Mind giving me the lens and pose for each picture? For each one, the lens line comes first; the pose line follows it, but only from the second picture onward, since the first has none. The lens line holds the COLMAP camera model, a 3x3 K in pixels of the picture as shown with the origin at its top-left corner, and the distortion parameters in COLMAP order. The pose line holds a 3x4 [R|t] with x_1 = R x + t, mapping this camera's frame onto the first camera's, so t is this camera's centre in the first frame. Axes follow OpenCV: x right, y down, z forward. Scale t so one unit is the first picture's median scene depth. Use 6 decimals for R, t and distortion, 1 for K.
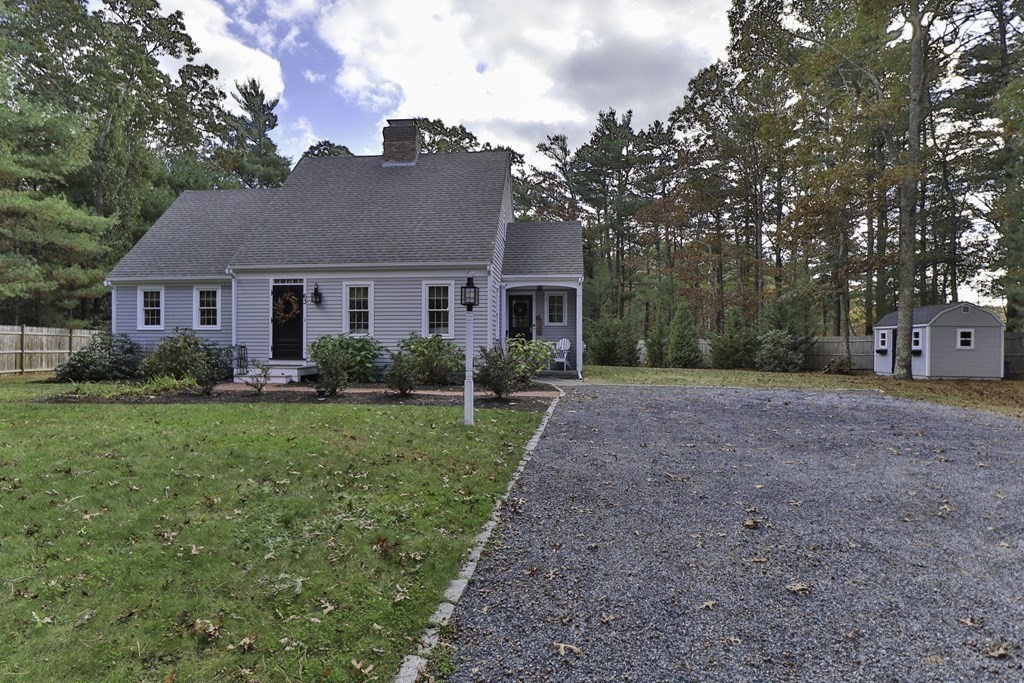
lens RADIAL K [[516.9, 0, 509.5], [0, 516.9, 338.5], [0, 0, 1]] dist [-0.008042, -0.001401]
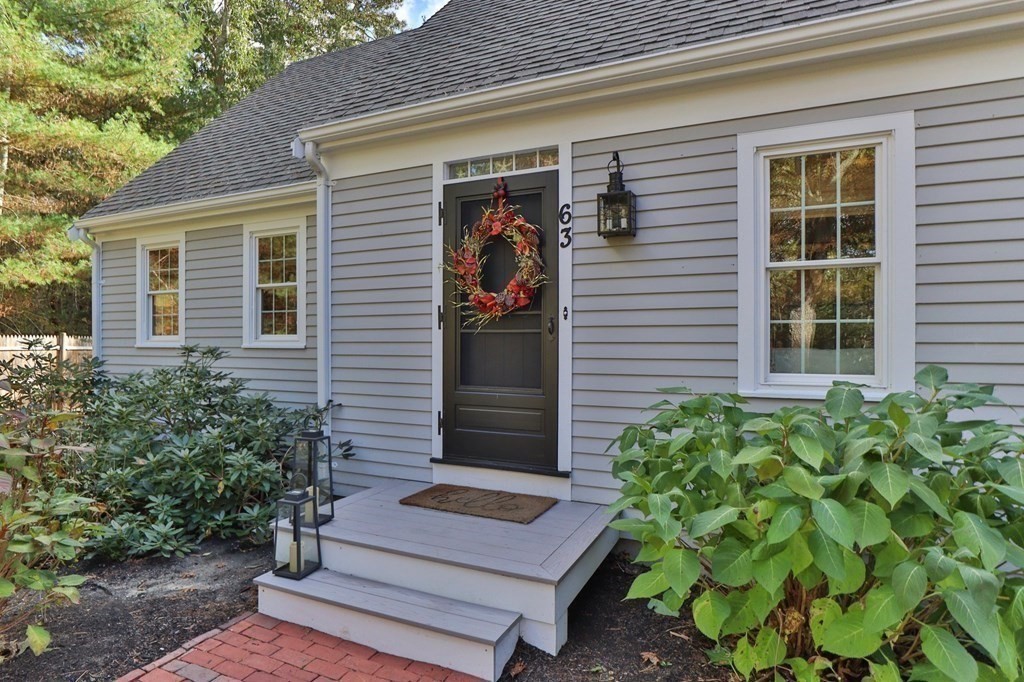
lens RADIAL K [[516.9, 0, 513.1], [0, 516.9, 340.1], [0, 0, 1]] dist [-0.008042, -0.001401]
pose [[0.954273, -0.001881, -0.298932, -0.346571], [0.001496, 0.999998, -0.001516, -0.022927], [0.298934, 0.001000, 0.954273, 0.759932]]
